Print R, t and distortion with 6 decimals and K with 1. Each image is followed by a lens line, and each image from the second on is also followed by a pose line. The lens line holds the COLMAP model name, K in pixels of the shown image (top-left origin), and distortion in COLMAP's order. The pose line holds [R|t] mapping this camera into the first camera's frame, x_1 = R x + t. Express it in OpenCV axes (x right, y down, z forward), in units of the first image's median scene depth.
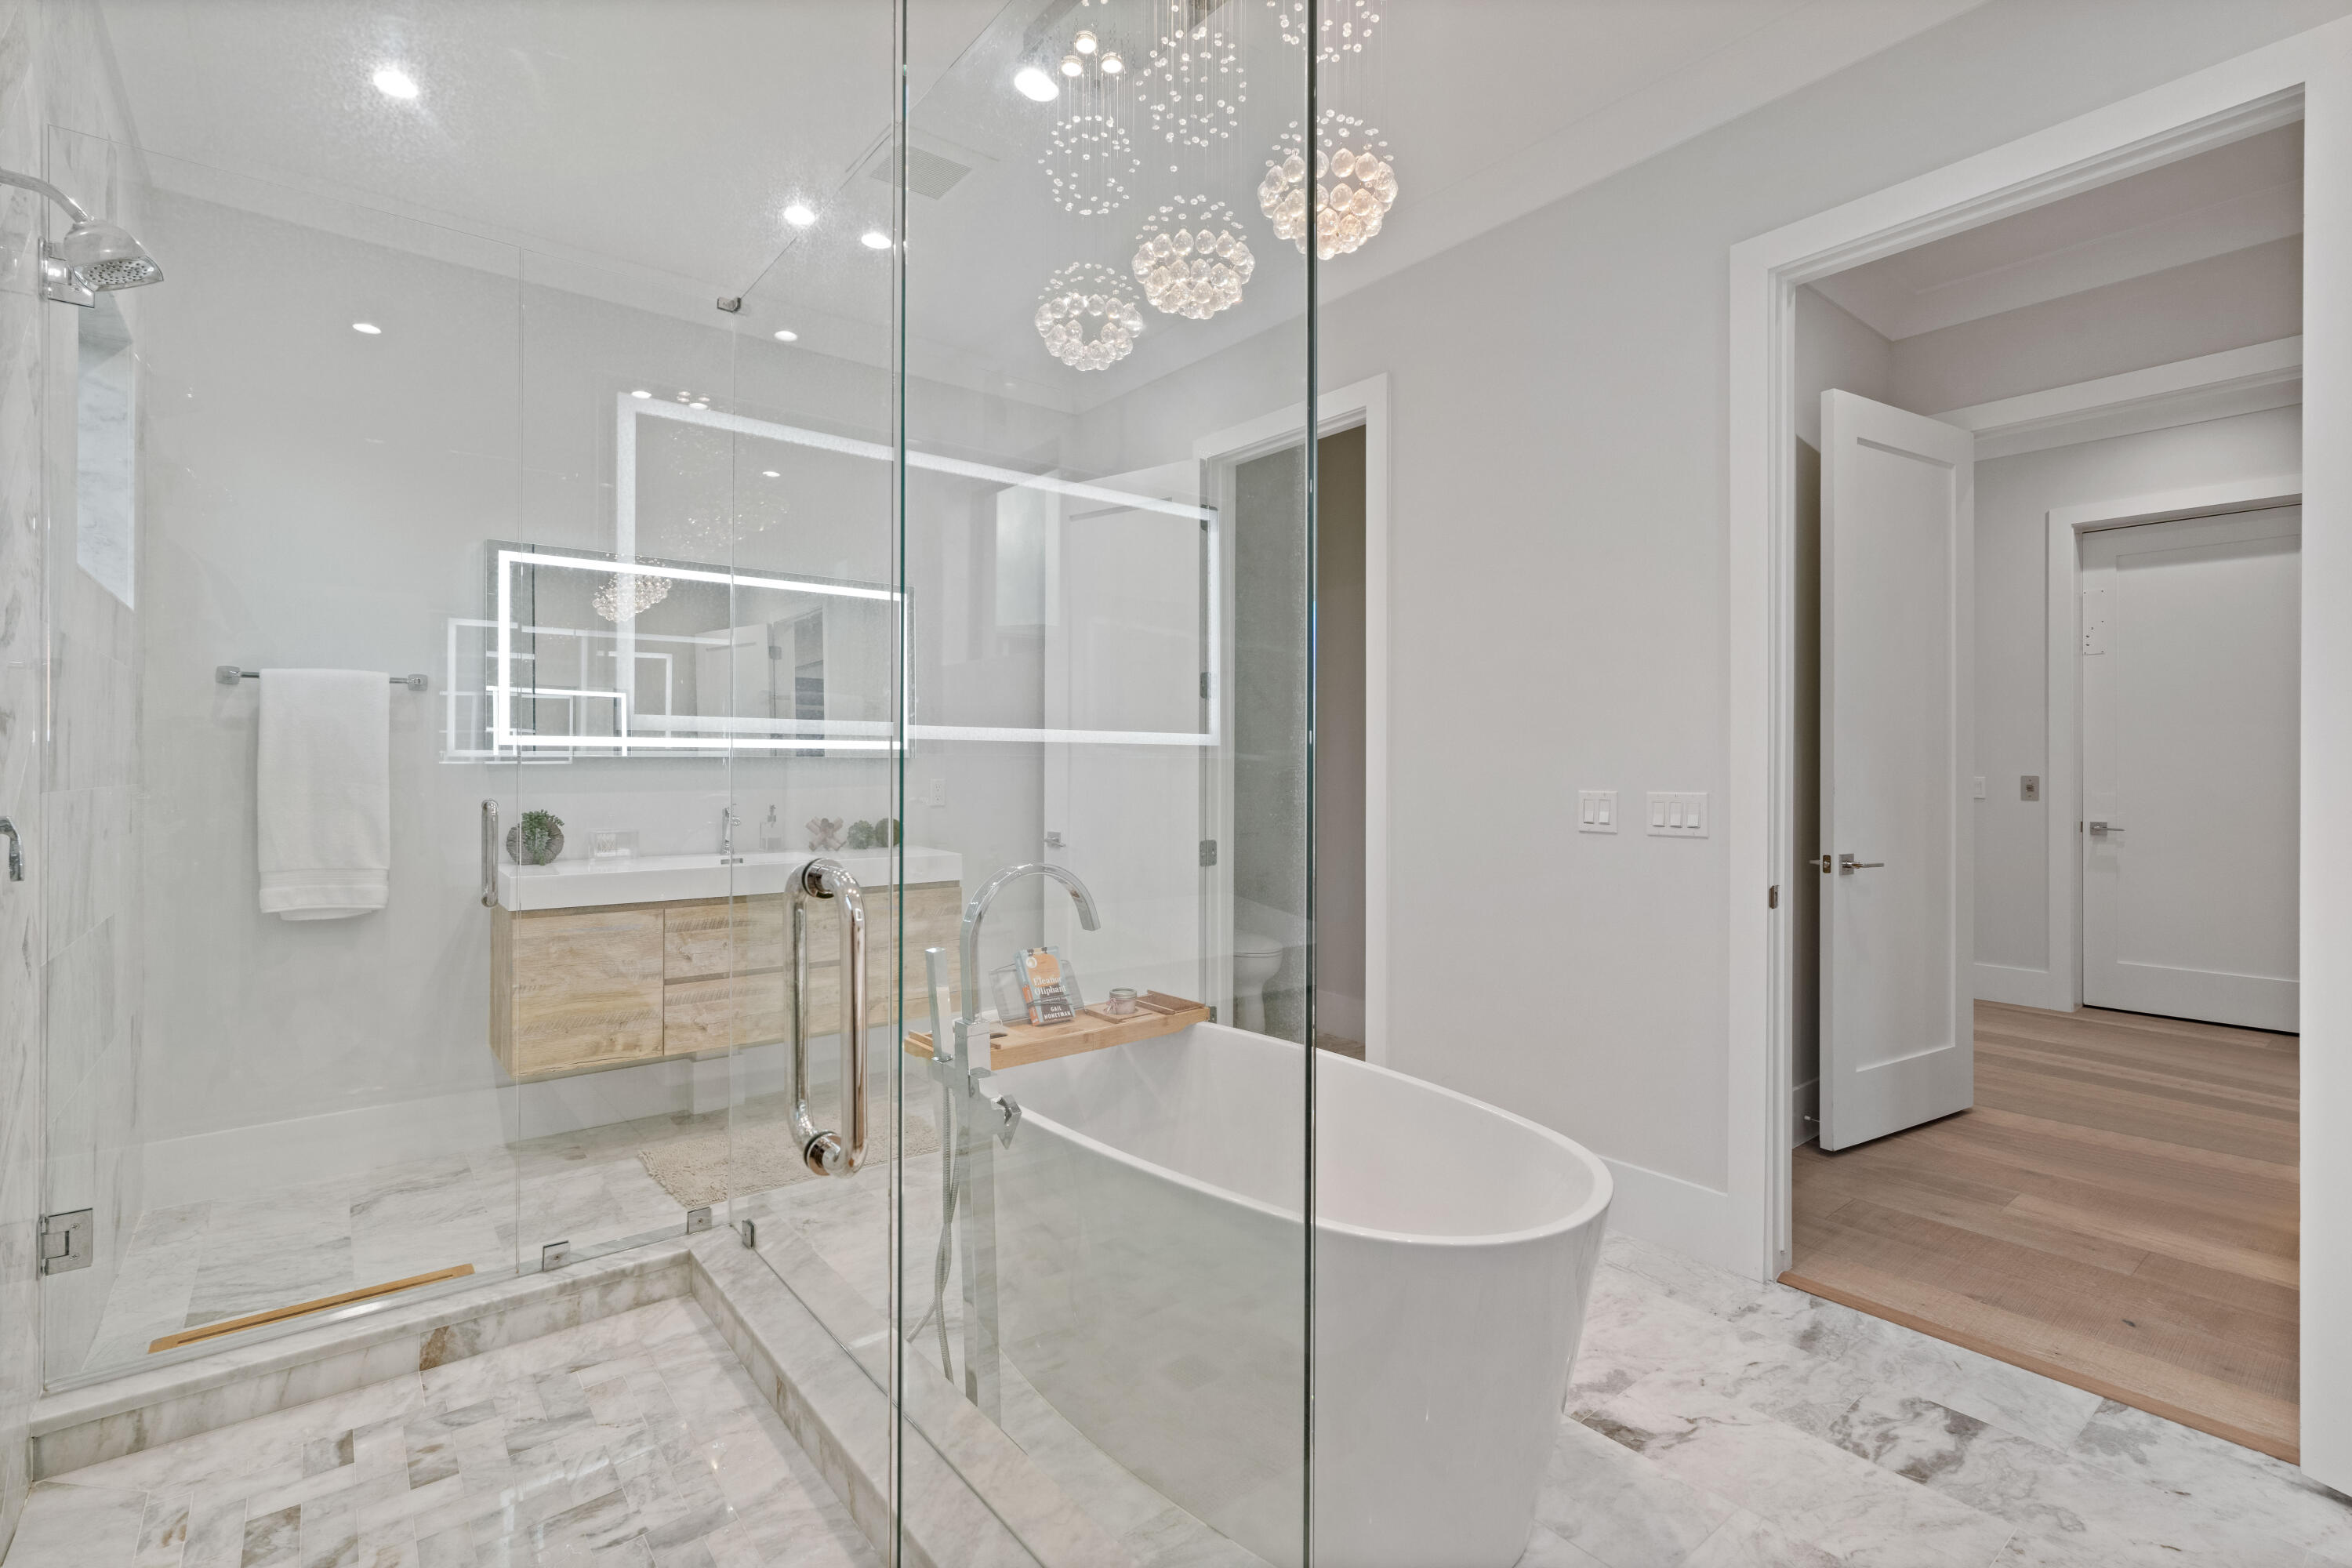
lens RADIAL K [[1074.2, 0, 1173.8], [0, 1074.2, 770.6], [0, 0, 1]] dist [-0.007119, 0.004140]
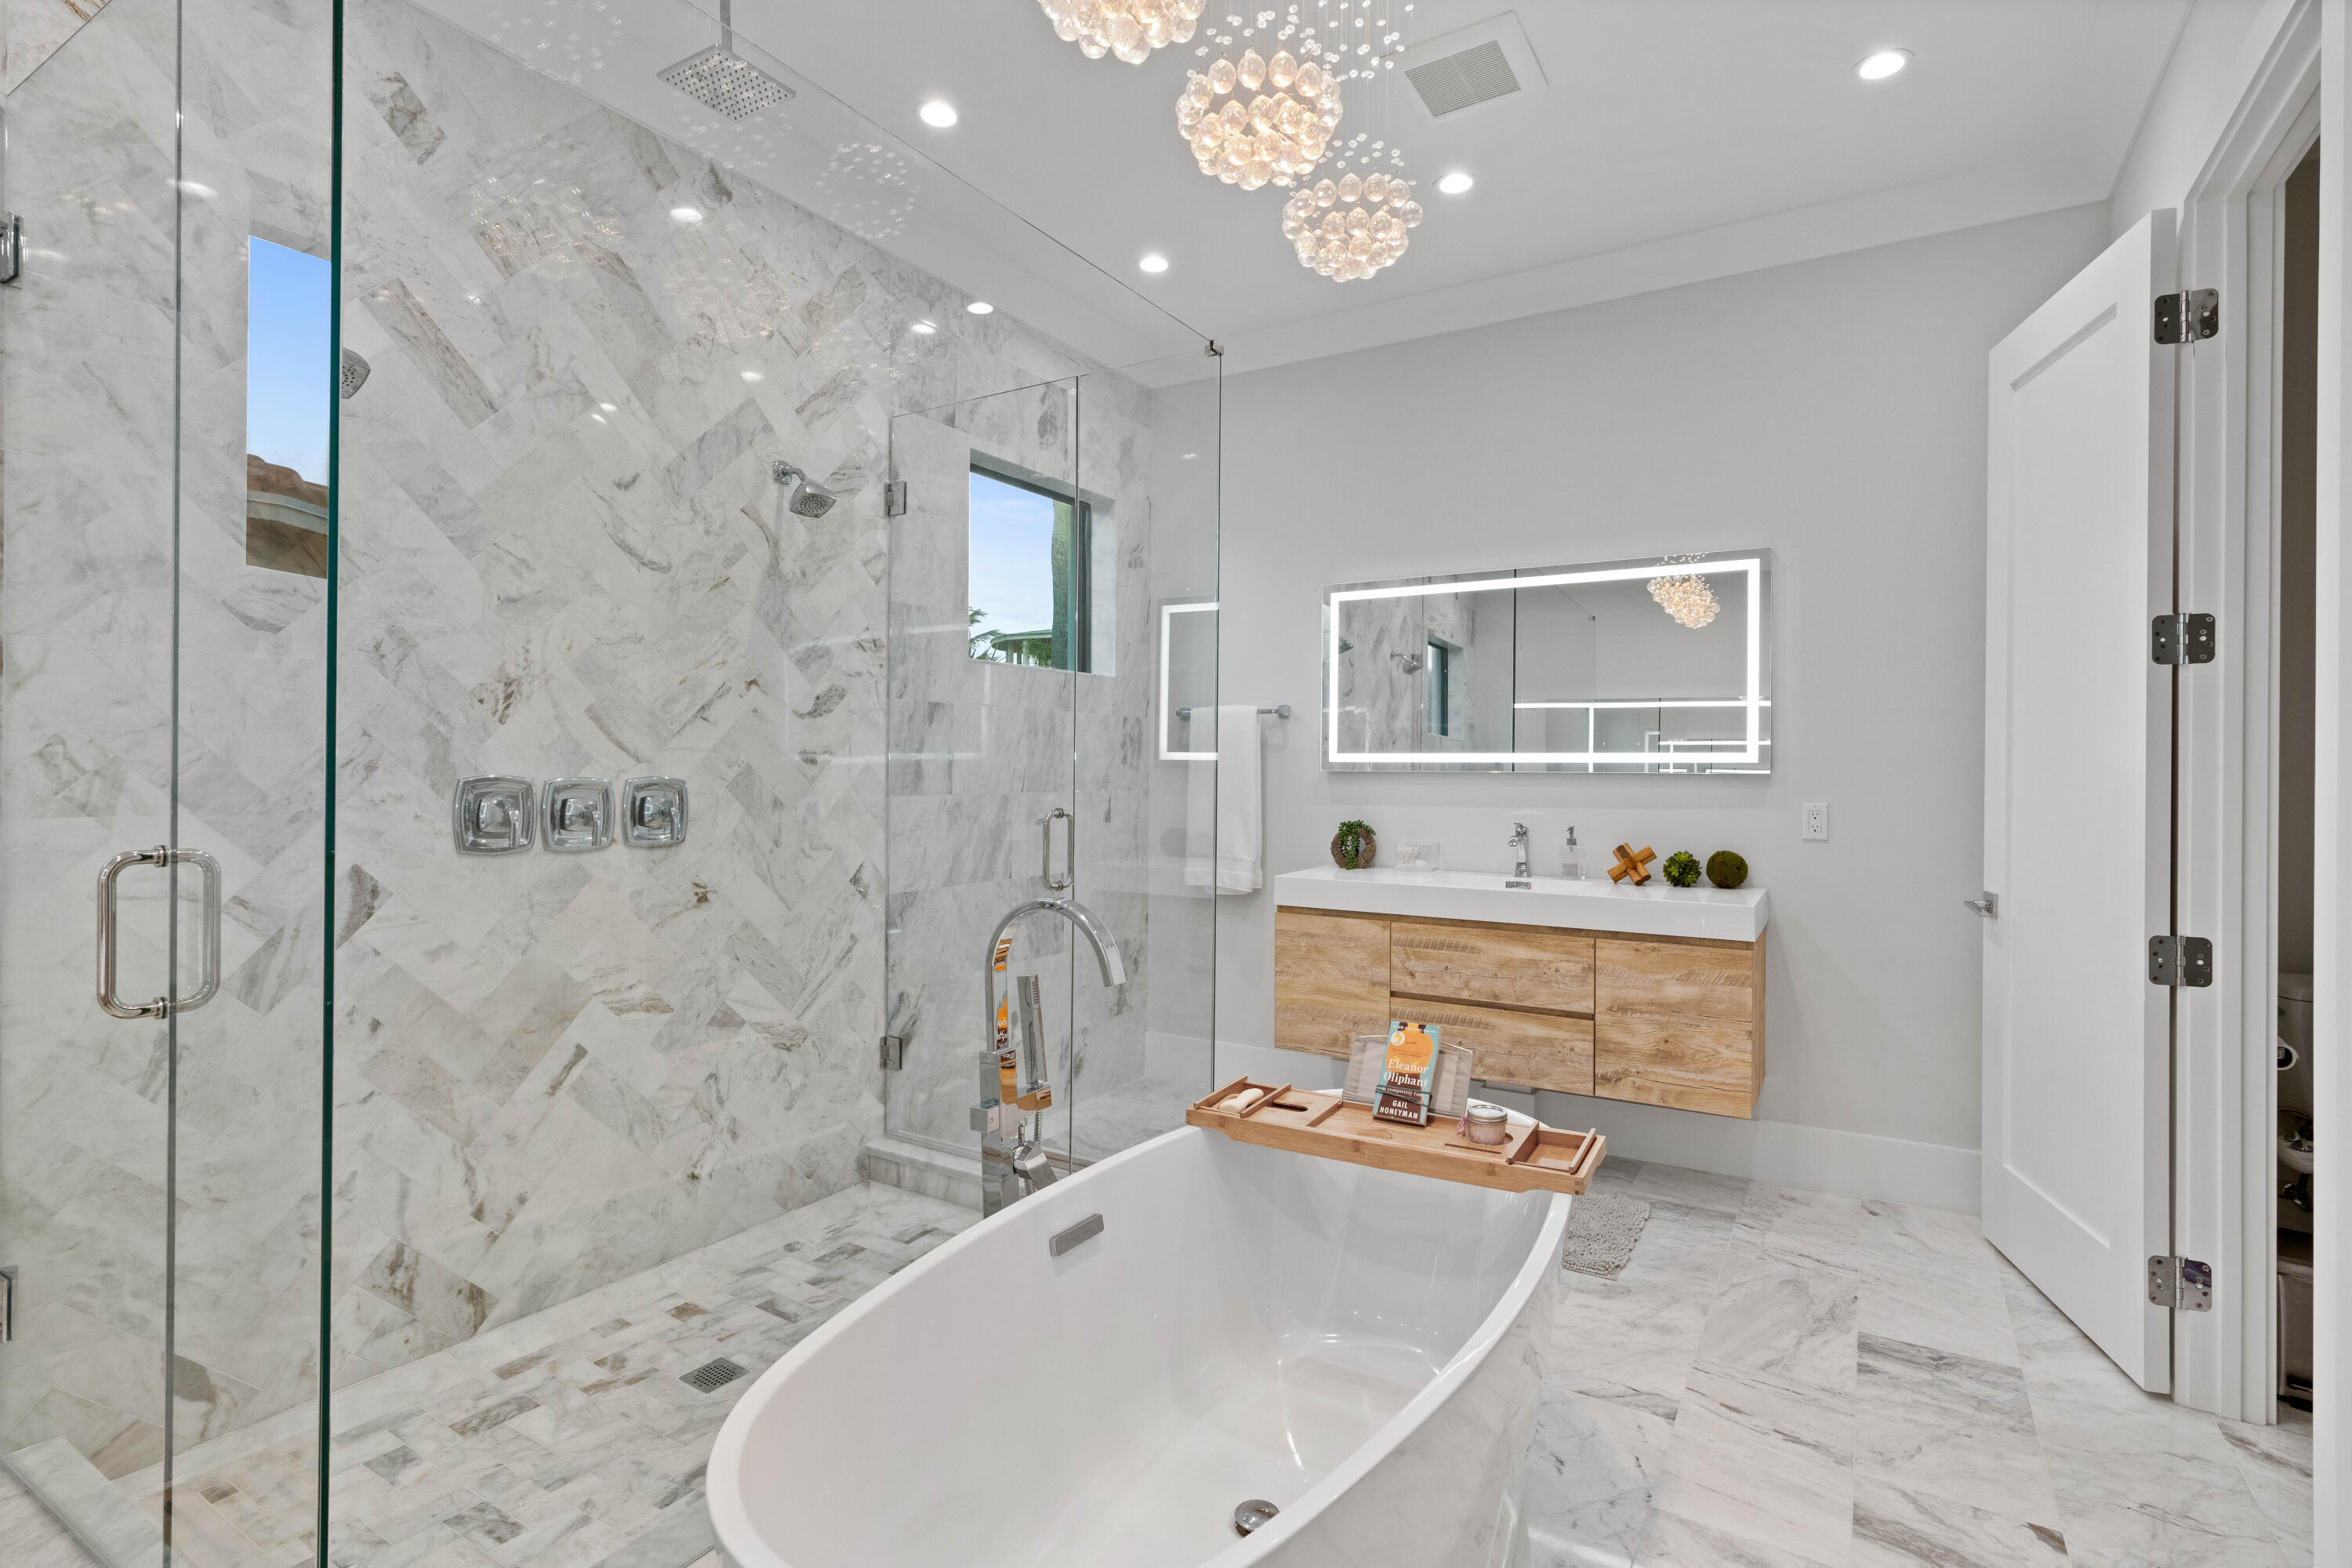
lens RADIAL K [[1121.3, 0, 1177.1], [0, 1121.3, 778.1], [0, 0, 1]] dist [-0.004833, -0.000201]
pose [[0.338785, 0.008045, -0.940829, 0.474445], [-0.008596, 0.999948, 0.005455, -0.012236], [0.940825, 0.006239, 0.338837, 0.462672]]
